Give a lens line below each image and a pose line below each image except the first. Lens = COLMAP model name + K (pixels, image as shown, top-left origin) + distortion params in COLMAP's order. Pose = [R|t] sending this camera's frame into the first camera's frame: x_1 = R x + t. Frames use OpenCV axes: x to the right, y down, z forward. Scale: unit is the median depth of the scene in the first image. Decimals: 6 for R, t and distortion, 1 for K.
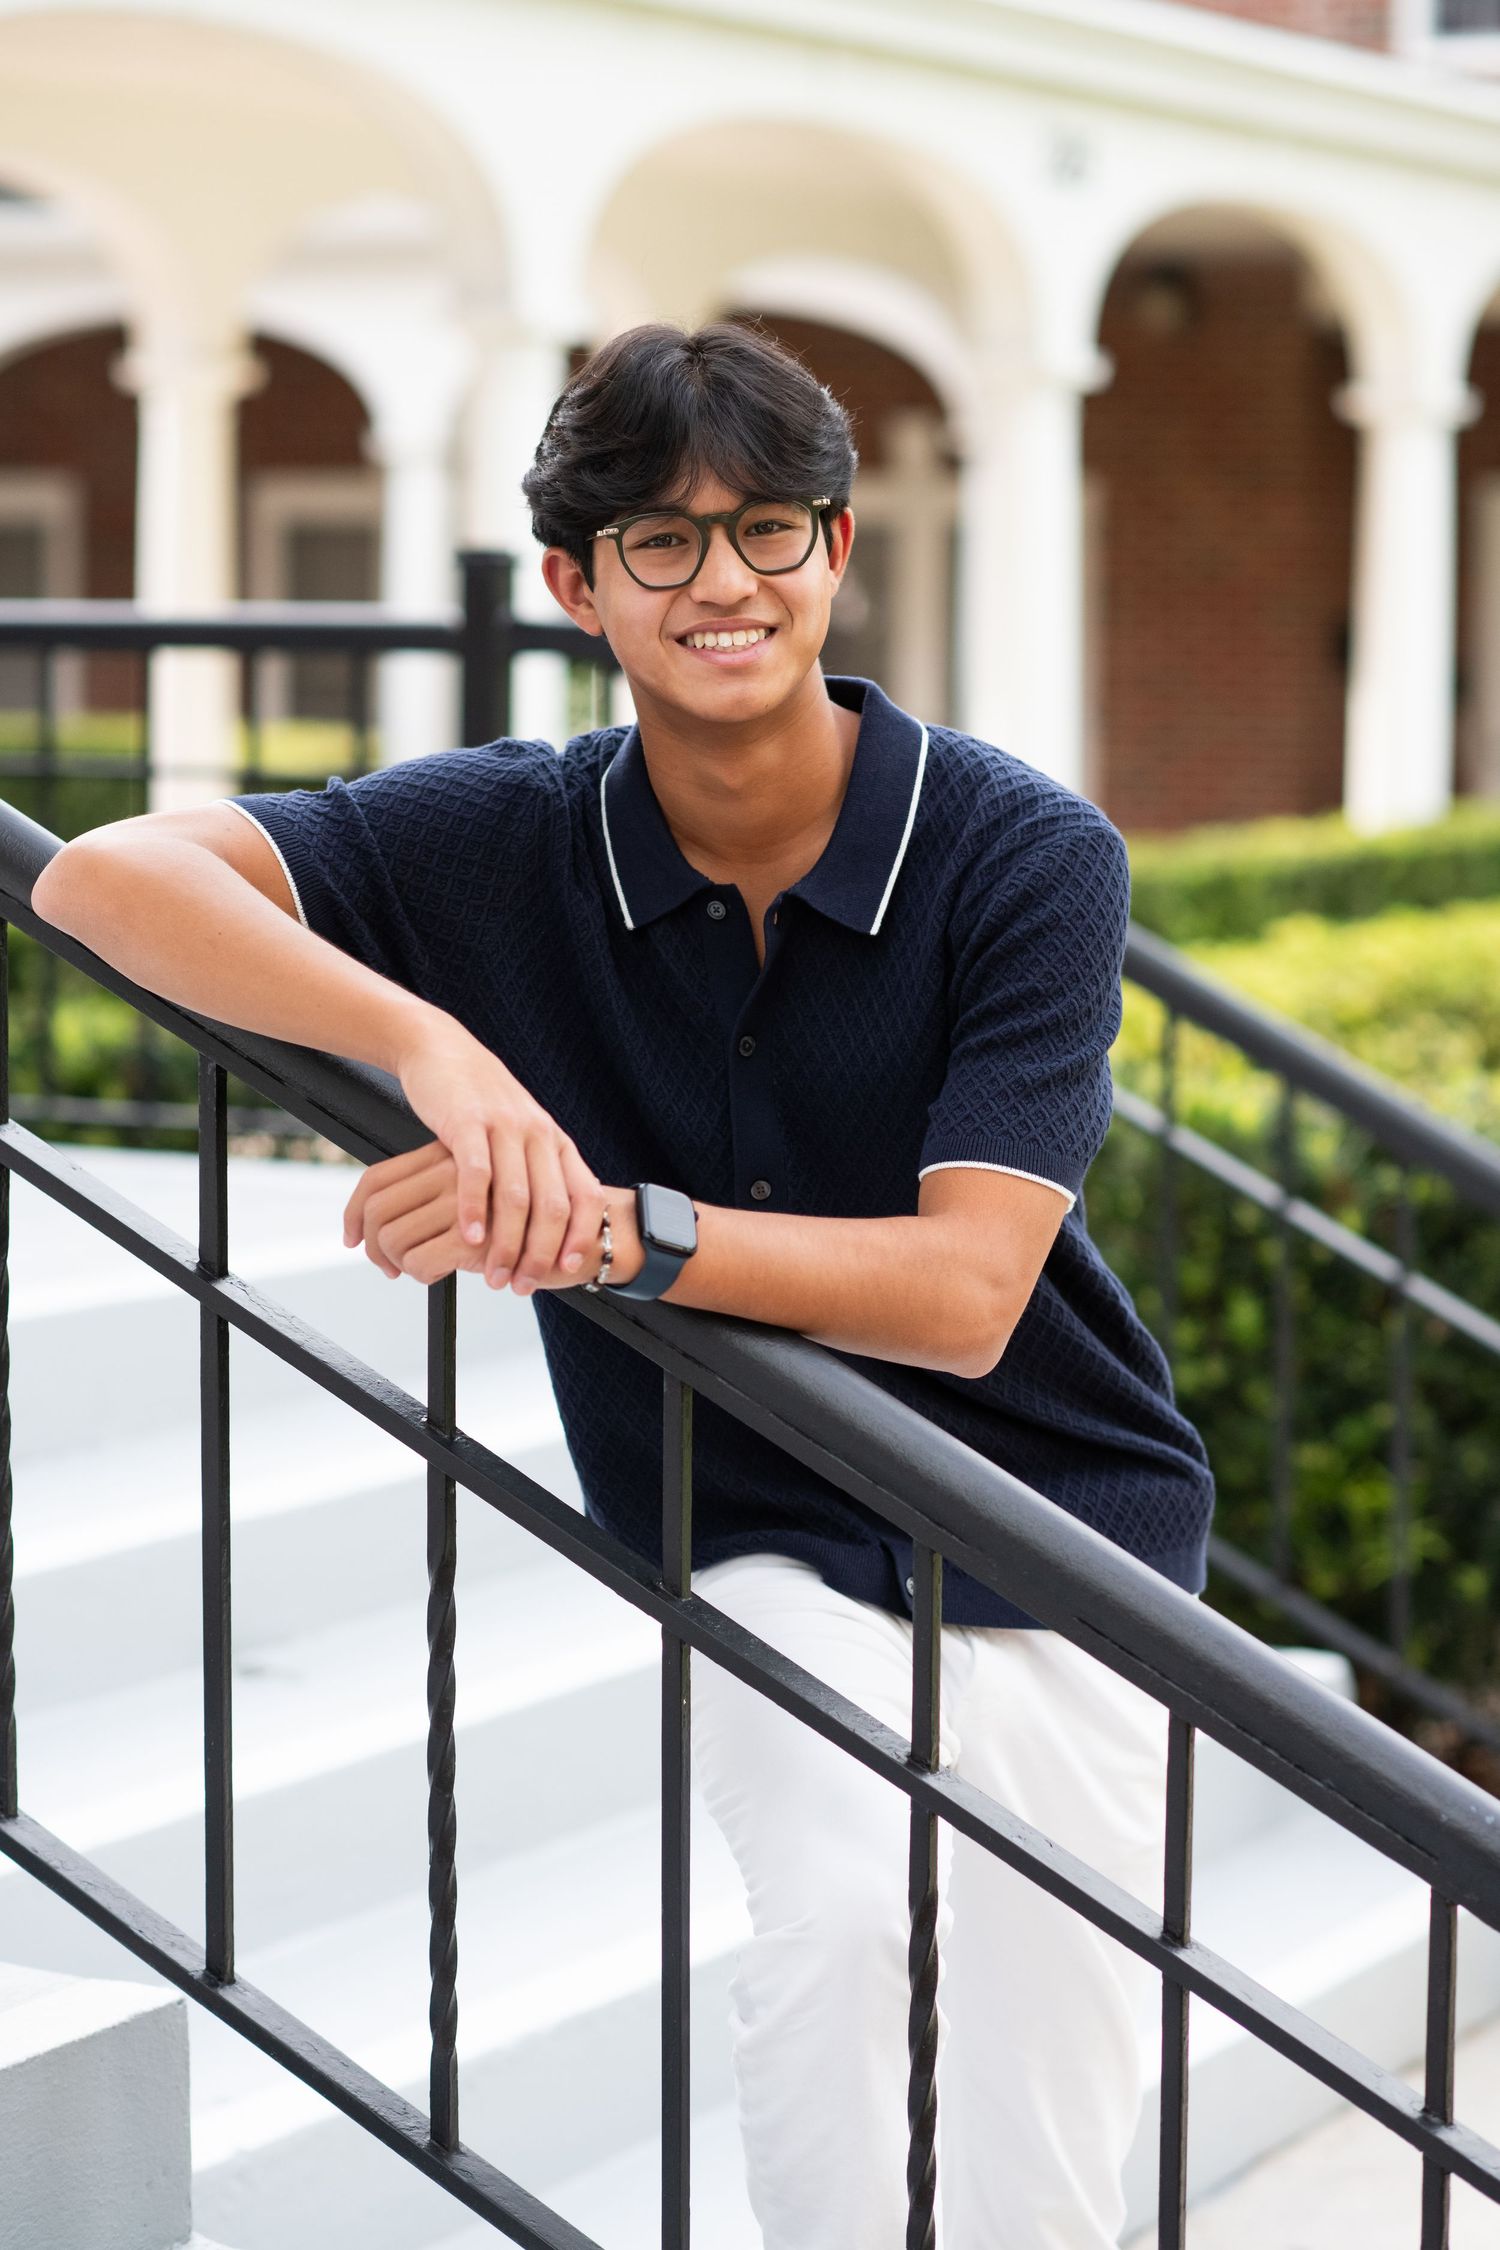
lens RADIAL K [[6039.2, 0, 750.0], [0, 6039.2, 1125.0], [0, 0, 1]] dist [-0.147804, 0.253685]
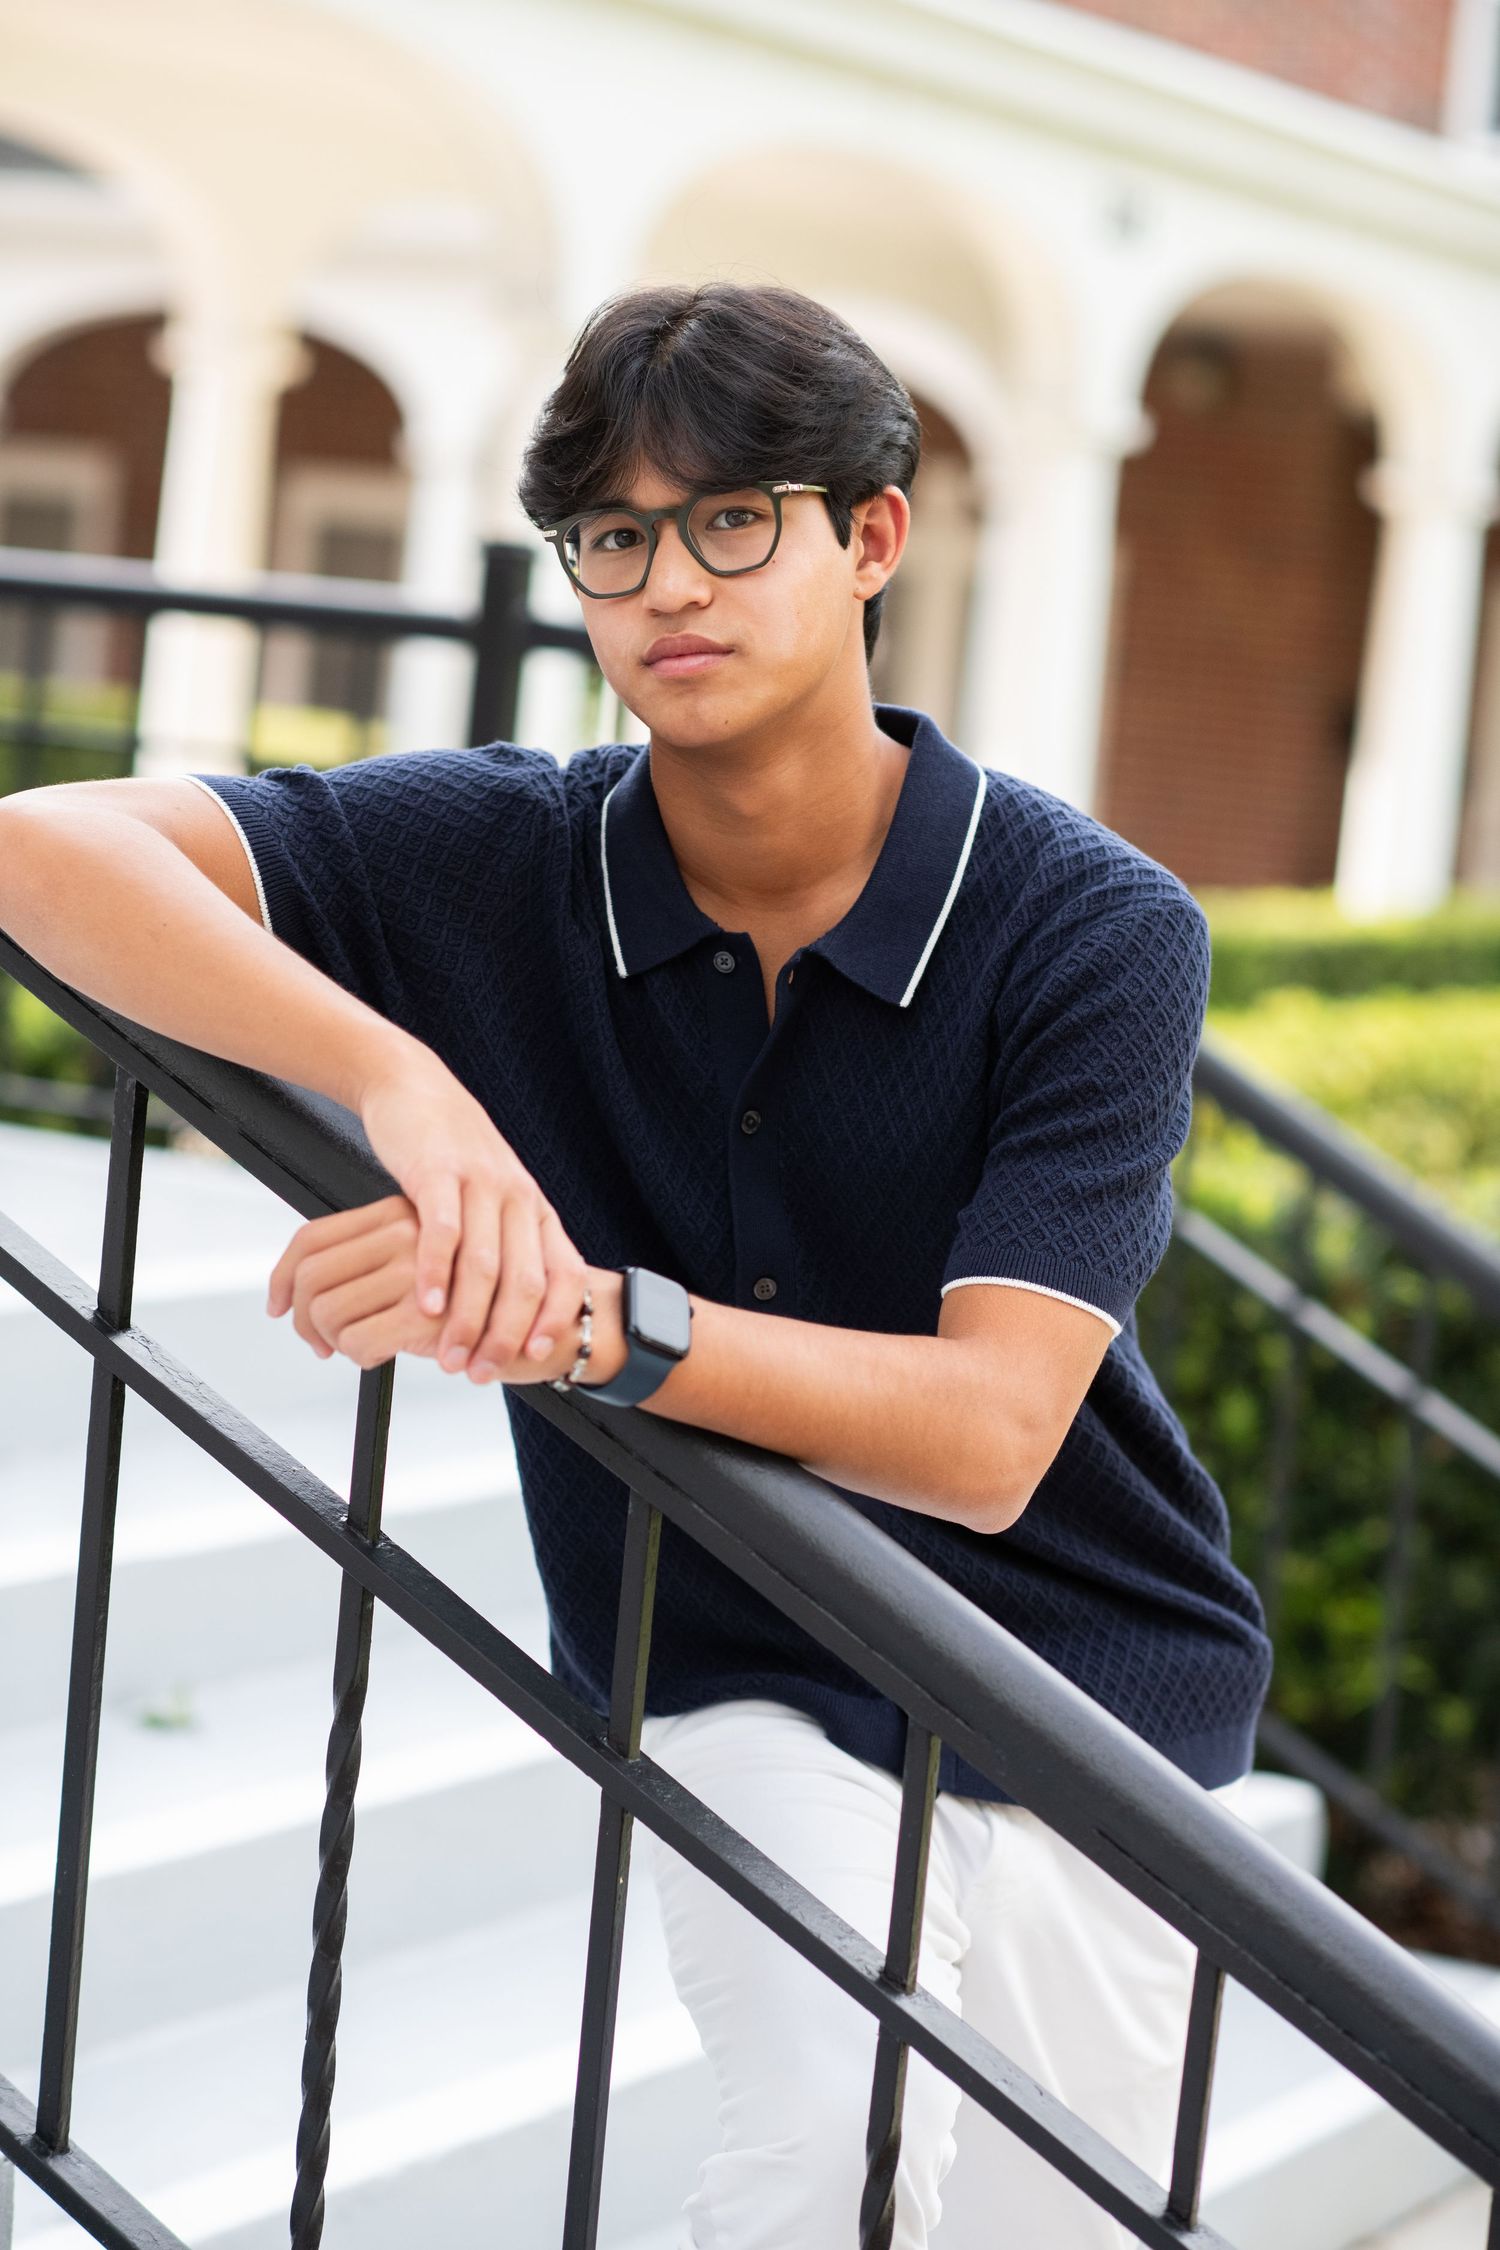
lens RADIAL K [[5434.4, 0, 752.5], [0, 5434.4, 1284.8], [0, 0, 1]] dist [1.064494, -22.695782]
pose [[0.995927, 0.086269, 0.026203, -0.019100], [-0.086765, 0.996058, 0.018433, -0.004013], [-0.024510, -0.020631, 0.999487, 0.216282]]
